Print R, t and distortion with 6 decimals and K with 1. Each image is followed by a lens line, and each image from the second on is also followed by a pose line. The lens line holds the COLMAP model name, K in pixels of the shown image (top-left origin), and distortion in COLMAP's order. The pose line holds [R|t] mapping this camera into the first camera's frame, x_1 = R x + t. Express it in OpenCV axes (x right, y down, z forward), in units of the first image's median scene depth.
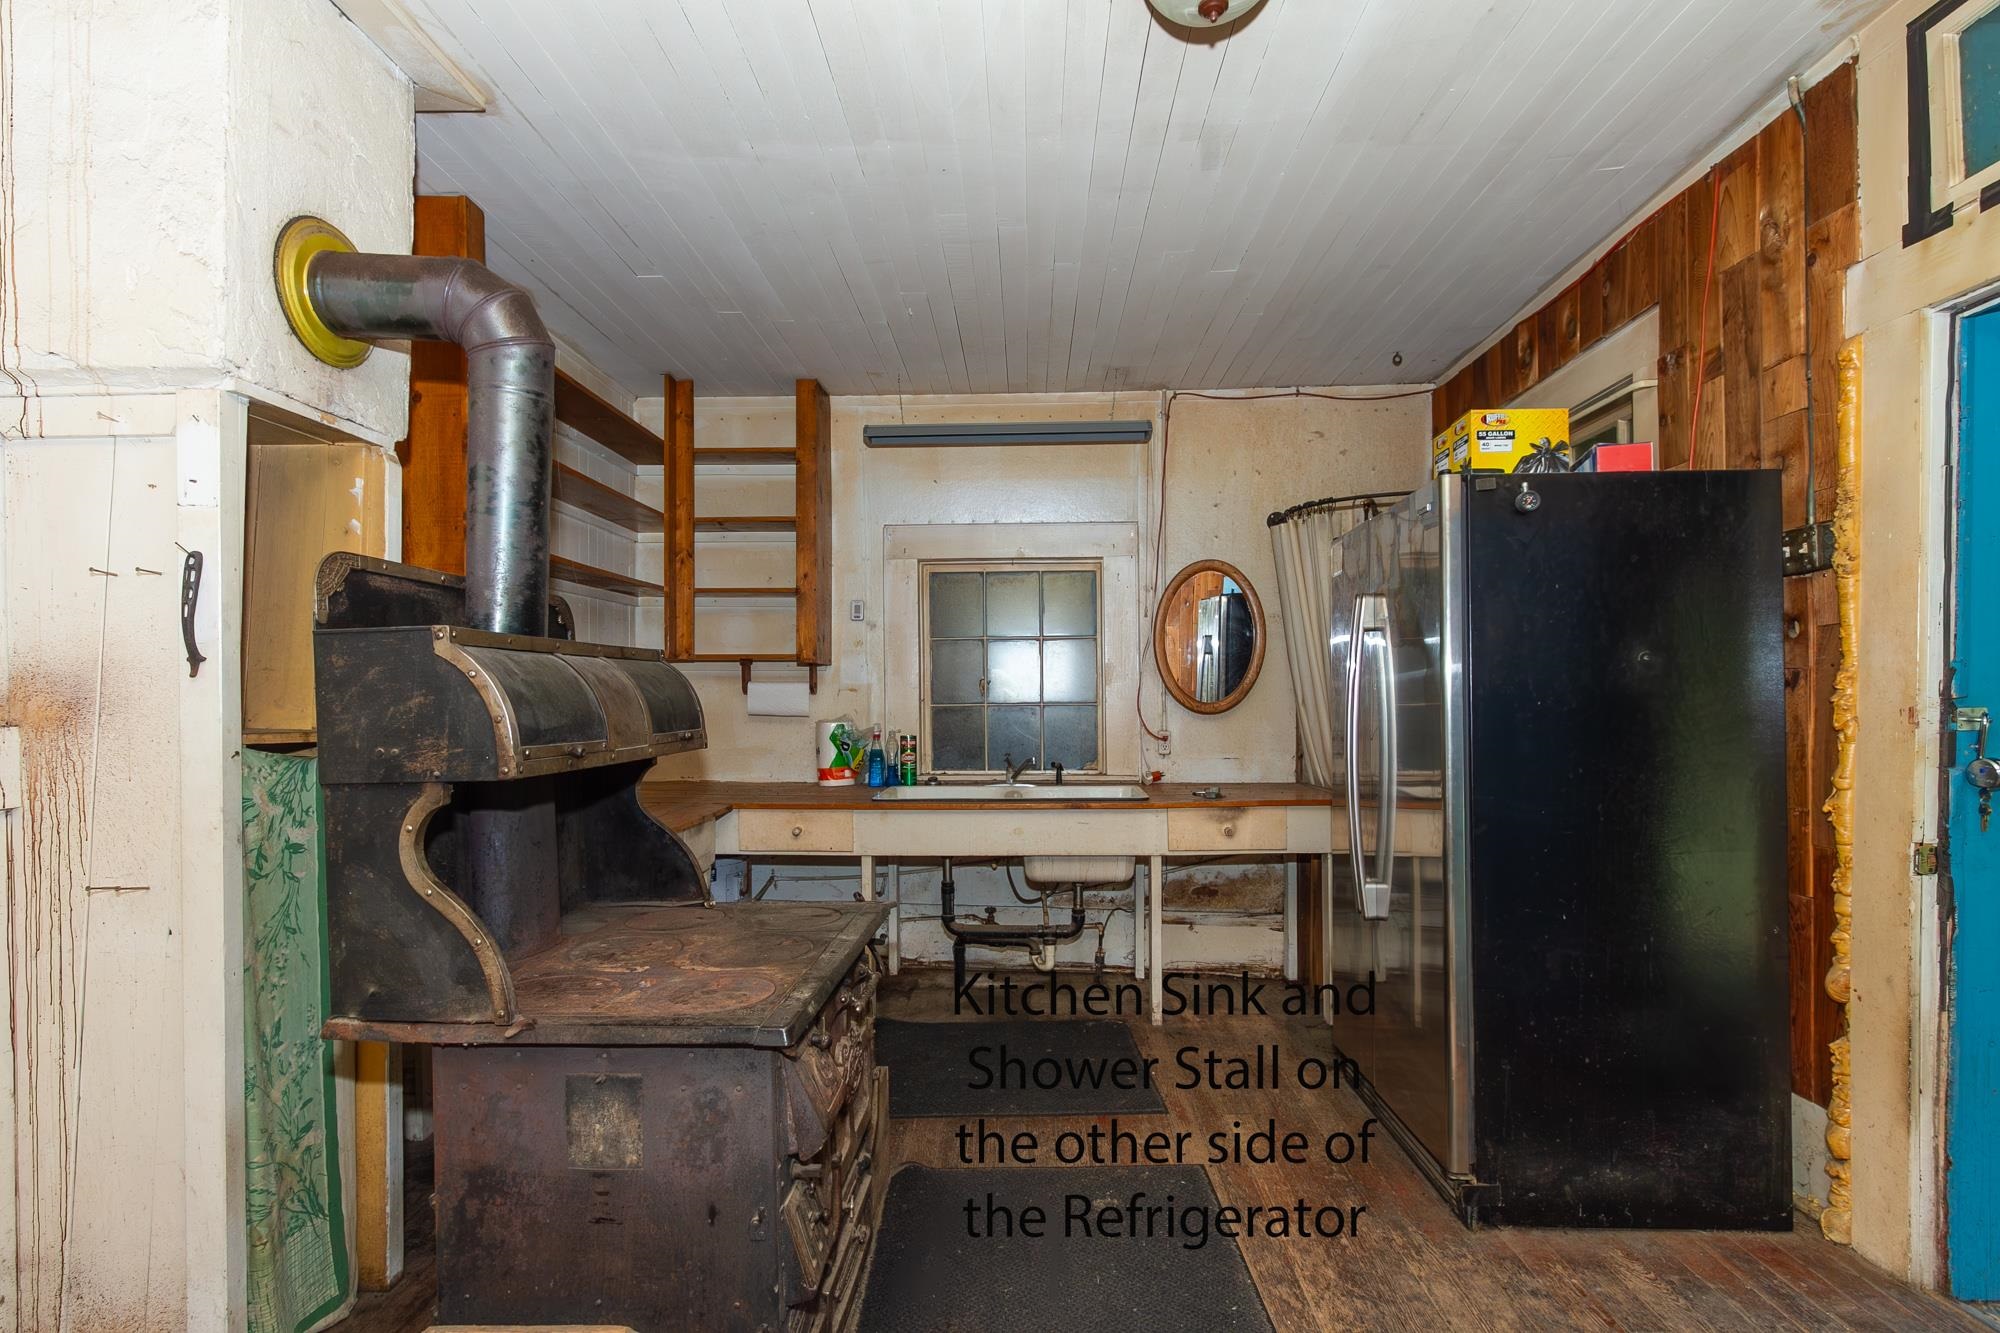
lens RADIAL K [[996.1, 0, 1000.0], [0, 996.1, 666.5], [0, 0, 1]] dist [-0.000355, 0.000032]
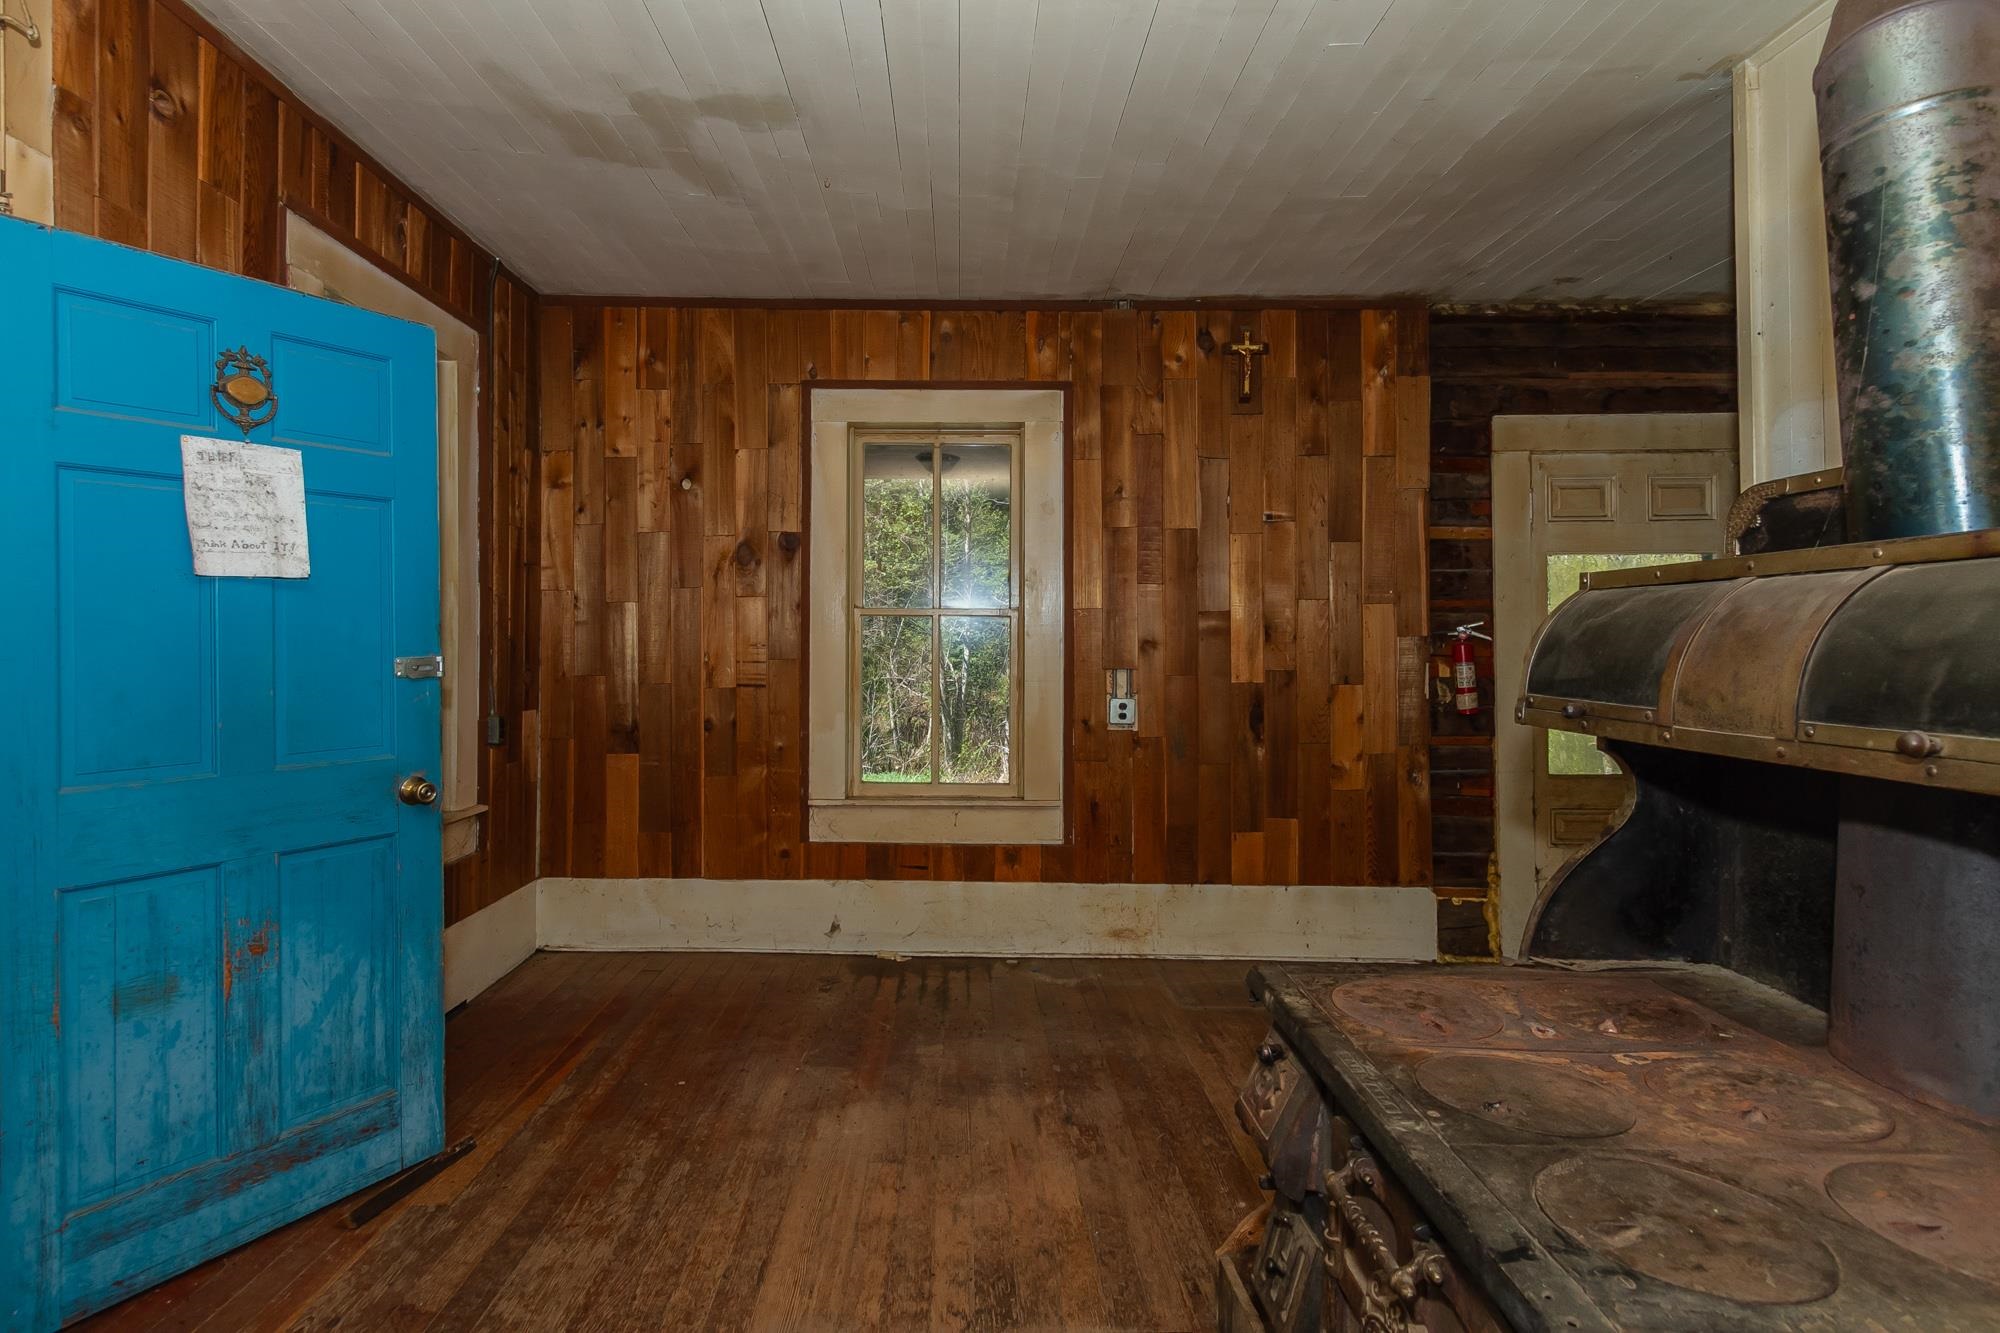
lens RADIAL K [[1015.2, 0, 970.4], [0, 1015.2, 634.5], [0, 0, 1]] dist [0.012871, 0.000101]
pose [[-0.999035, 0.016261, -0.040796, 0.103557], [0.017624, 0.999290, -0.033291, 0.040016], [0.040226, -0.033978, -0.998613, 1.792929]]
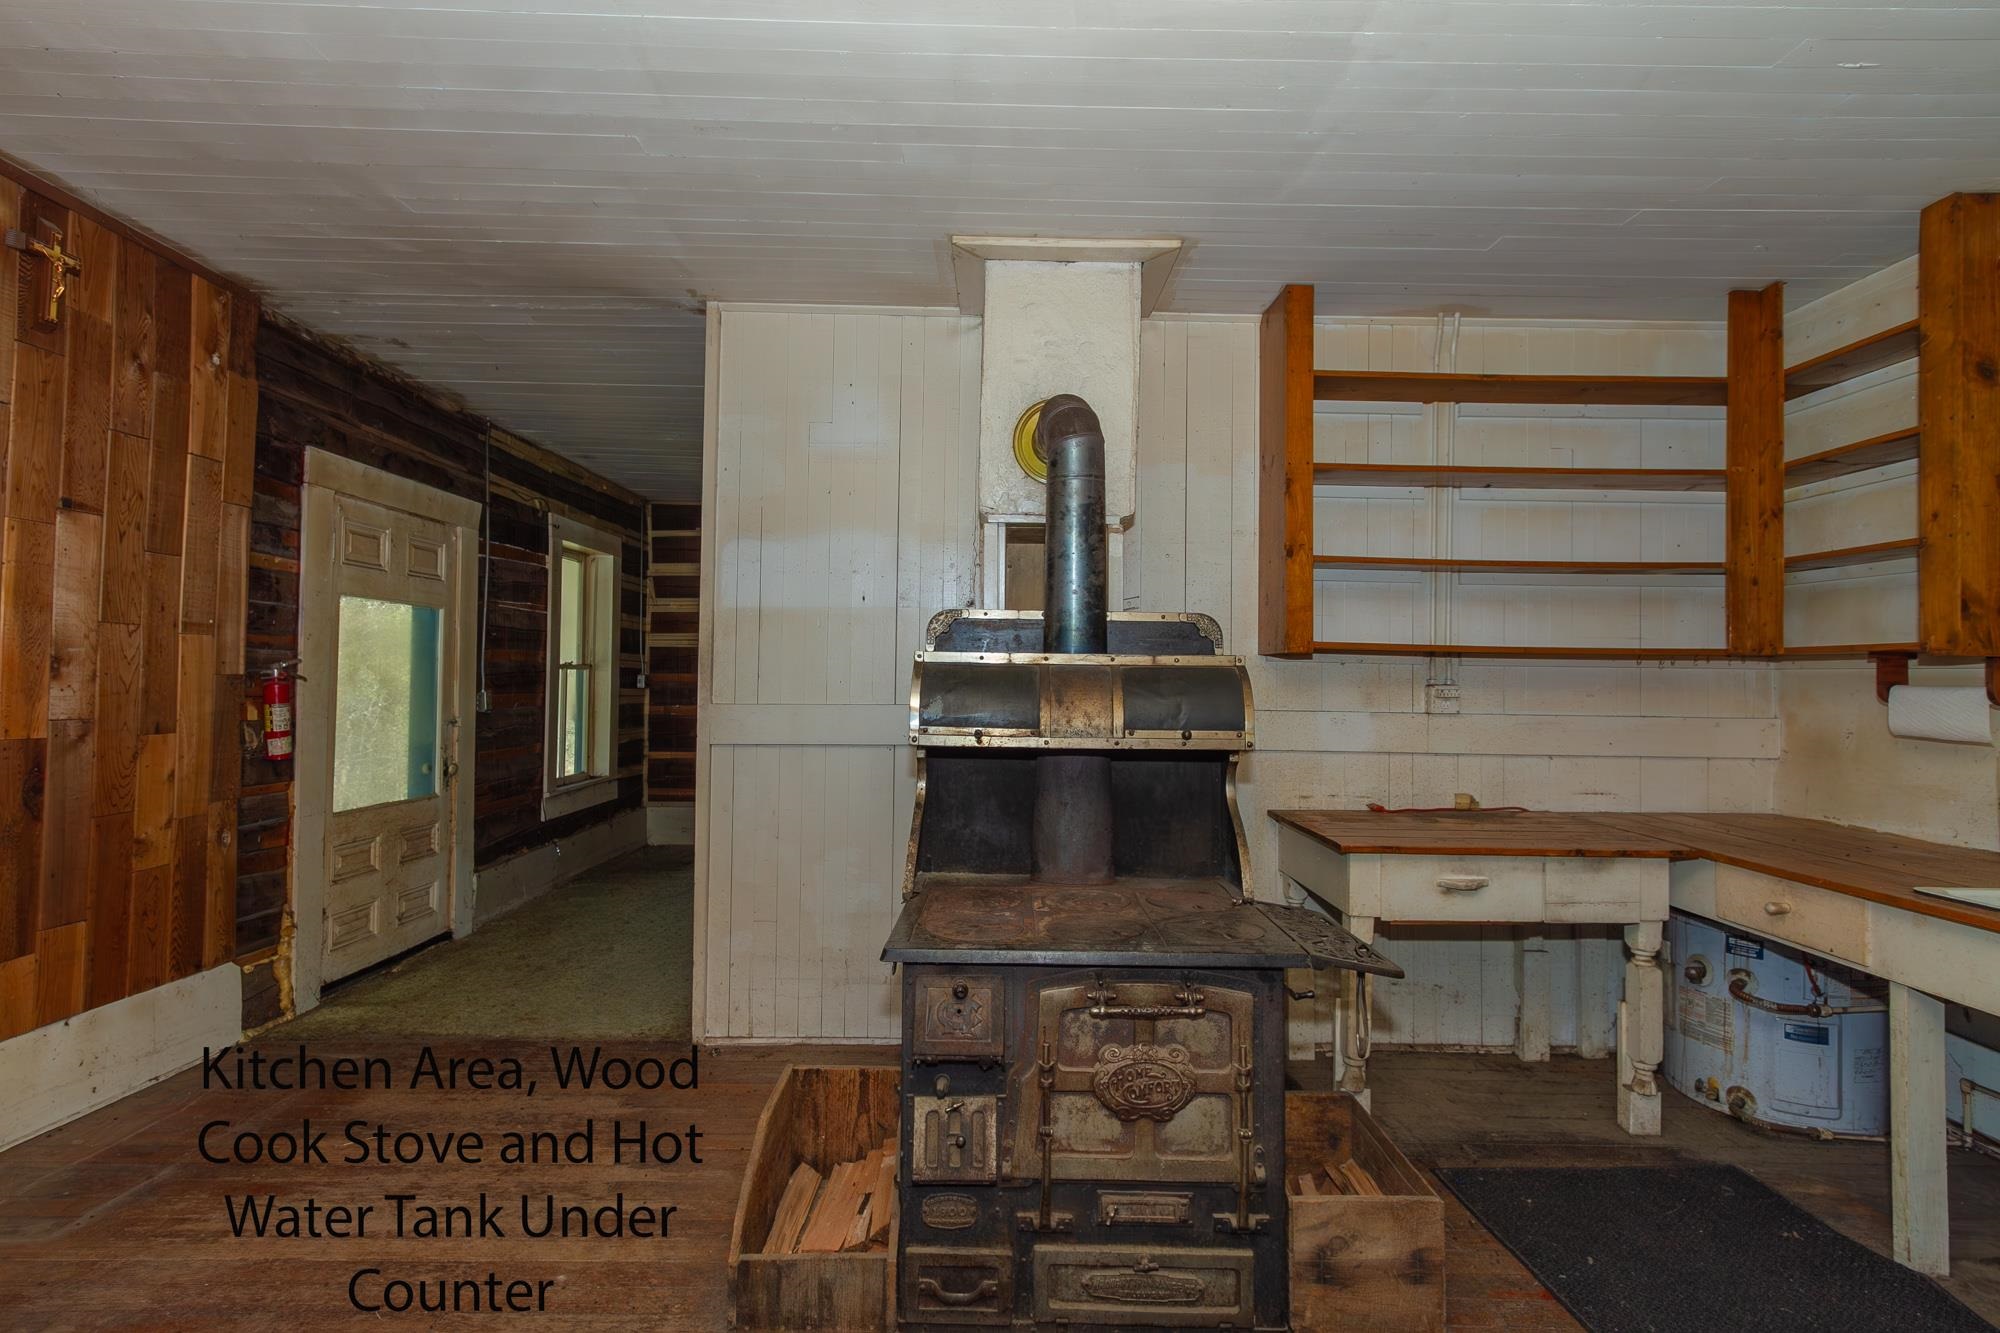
lens RADIAL K [[907.1, 0, 1000.0], [0, 907.1, 666.5], [0, 0, 1]] dist [-0.000394, 0.000056]
pose [[0.039738, -0.006849, -0.999187, 0.362413], [0.008771, 0.999940, -0.006505, 0.023955], [0.999172, -0.008505, 0.039795, 1.504926]]
